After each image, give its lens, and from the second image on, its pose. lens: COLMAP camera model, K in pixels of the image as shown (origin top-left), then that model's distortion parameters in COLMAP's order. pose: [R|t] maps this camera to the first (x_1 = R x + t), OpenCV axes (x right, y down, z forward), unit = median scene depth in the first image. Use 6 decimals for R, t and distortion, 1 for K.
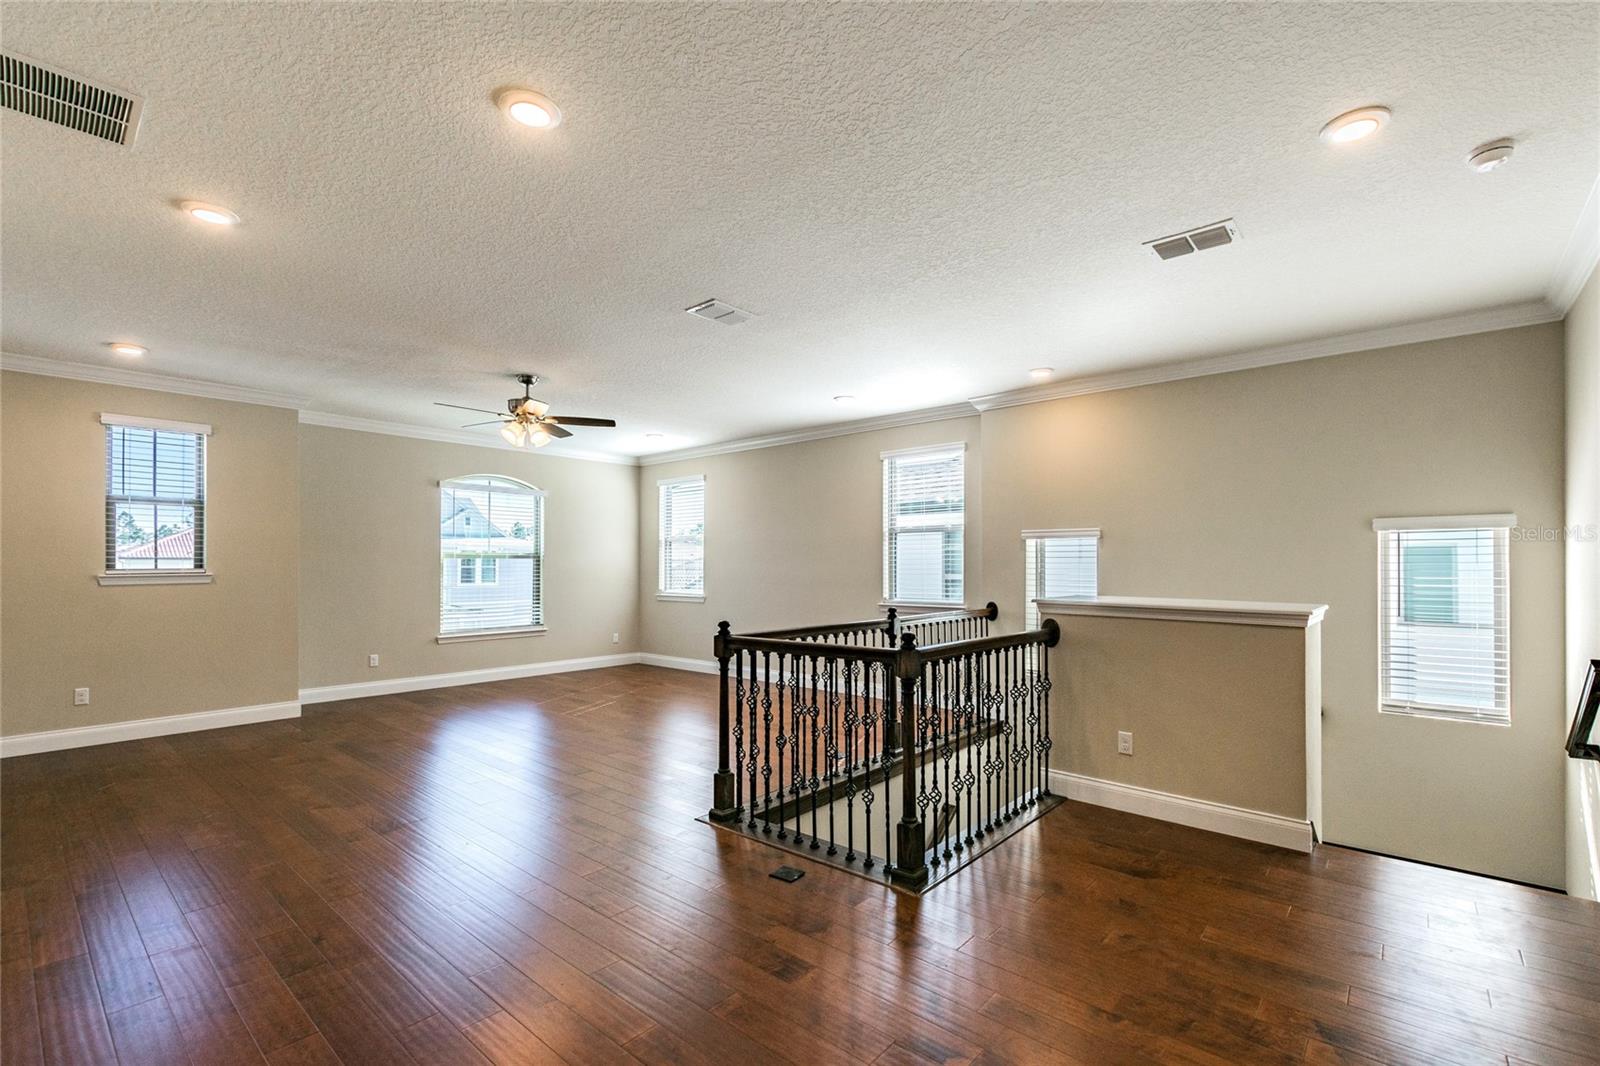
lens RADIAL K [[710.6, 0, 759.3], [0, 710.6, 568.9], [0, 0, 1]] dist [0.010760, -0.003302]
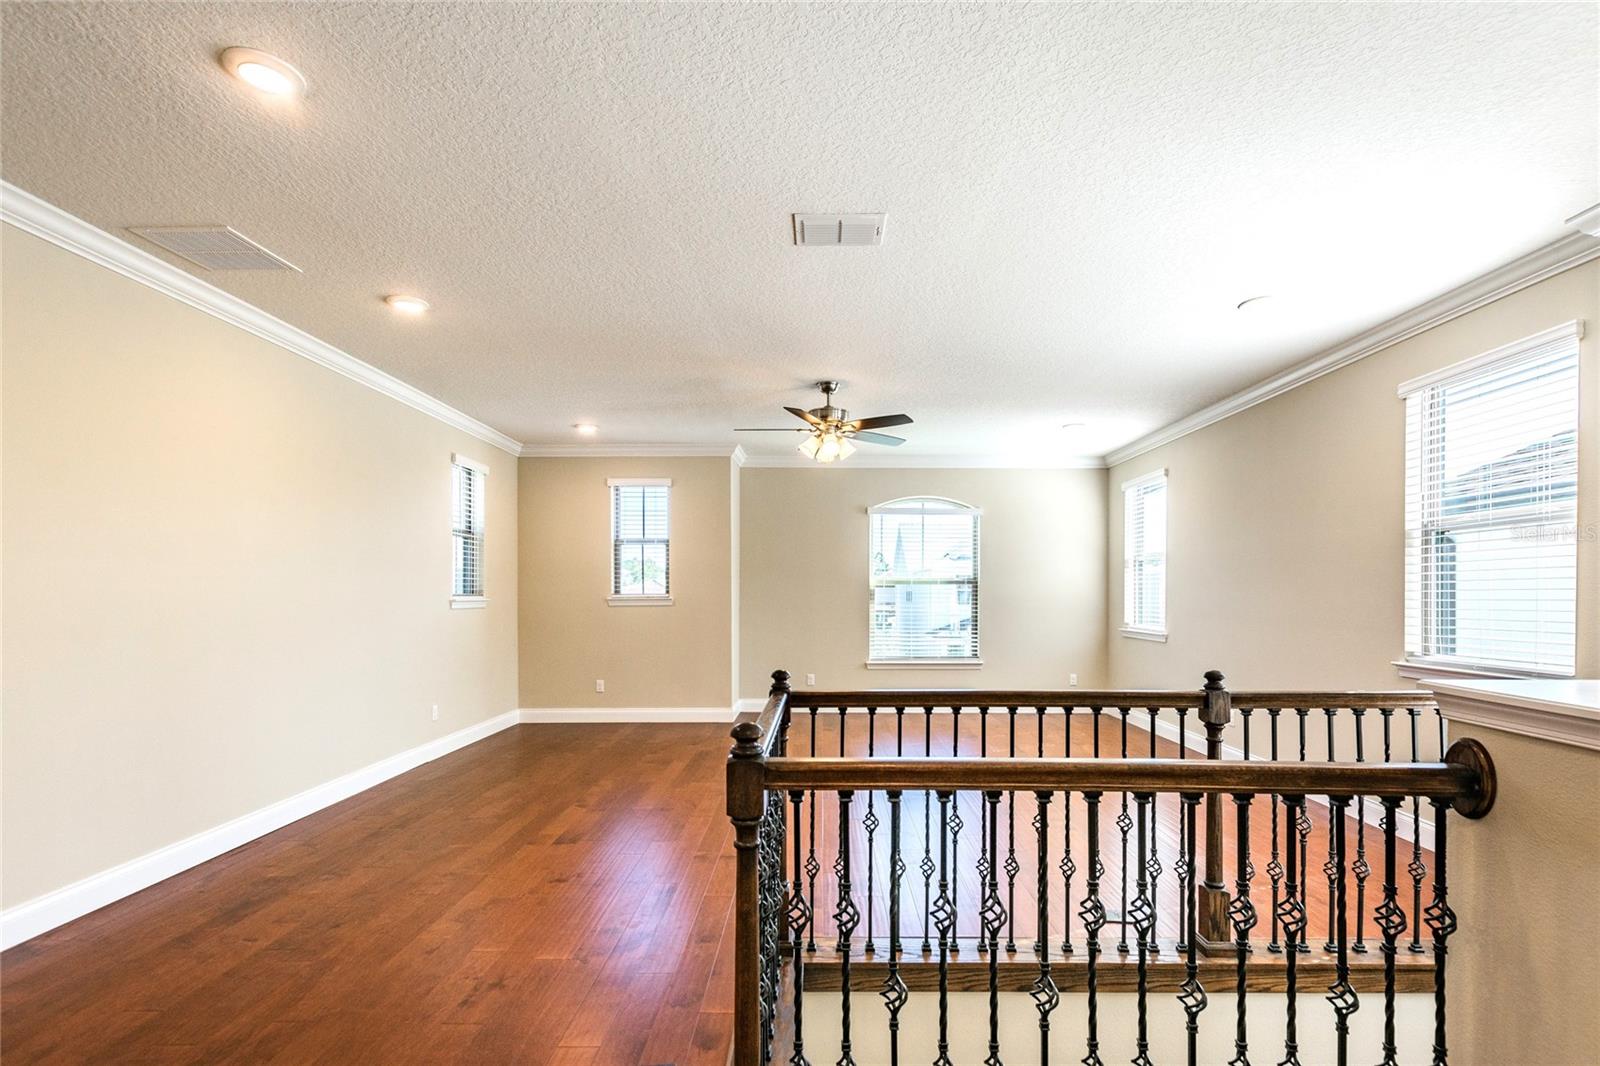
lens RADIAL K [[710.6, 0, 821.2], [0, 710.6, 593.3], [0, 0, 1]] dist [0.010760, -0.003302]
pose [[0.675096, 0.002032, -0.737727, 0.325537], [-0.006050, 0.999978, -0.002781, 0.000712], [0.737705, 0.006341, 0.675094, 0.365027]]
